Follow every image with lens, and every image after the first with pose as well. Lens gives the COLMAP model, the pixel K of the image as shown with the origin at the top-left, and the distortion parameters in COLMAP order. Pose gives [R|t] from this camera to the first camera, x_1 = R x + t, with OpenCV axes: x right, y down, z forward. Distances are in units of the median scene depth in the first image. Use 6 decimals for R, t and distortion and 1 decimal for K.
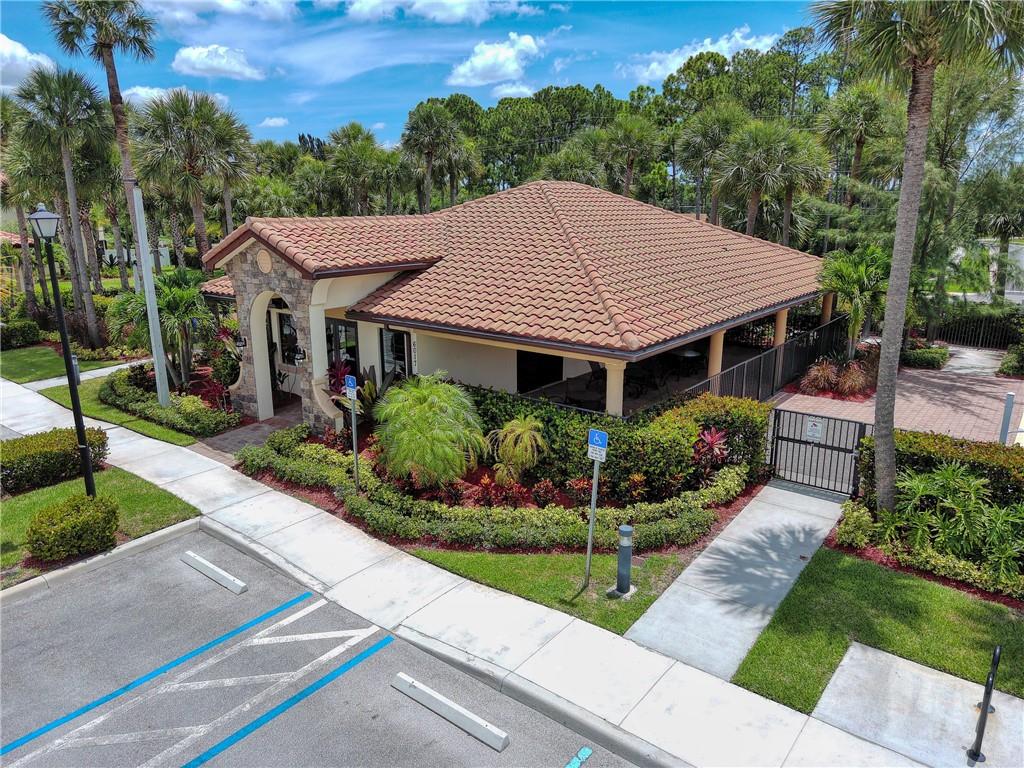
lens RADIAL K [[707.1, 0, 512.0], [0, 707.1, 384.0], [0, 0, 1]] dist [0.021706, -0.002146]
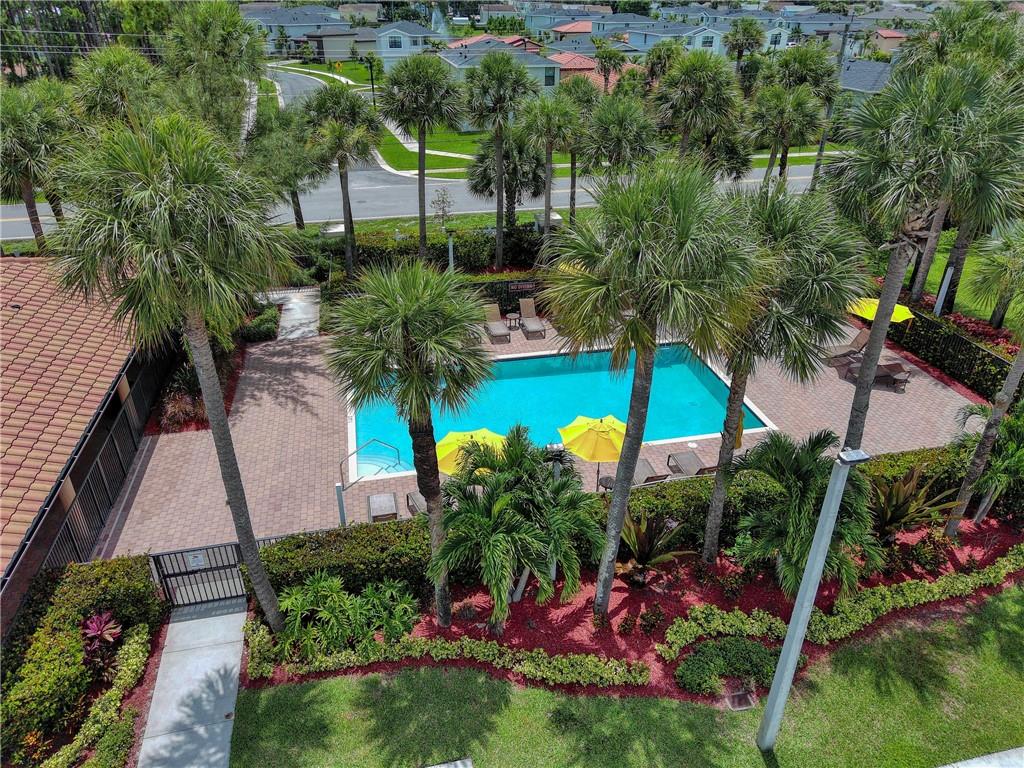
lens RADIAL K [[707.1, 0, 512.0], [0, 707.1, 384.0], [0, 0, 1]] dist [0.021706, -0.002146]
pose [[0.640600, -0.369270, 0.673254, 0.116028], [0.185930, 0.925279, 0.330589, -0.453087], [-0.745024, -0.086597, 0.661392, -0.023398]]
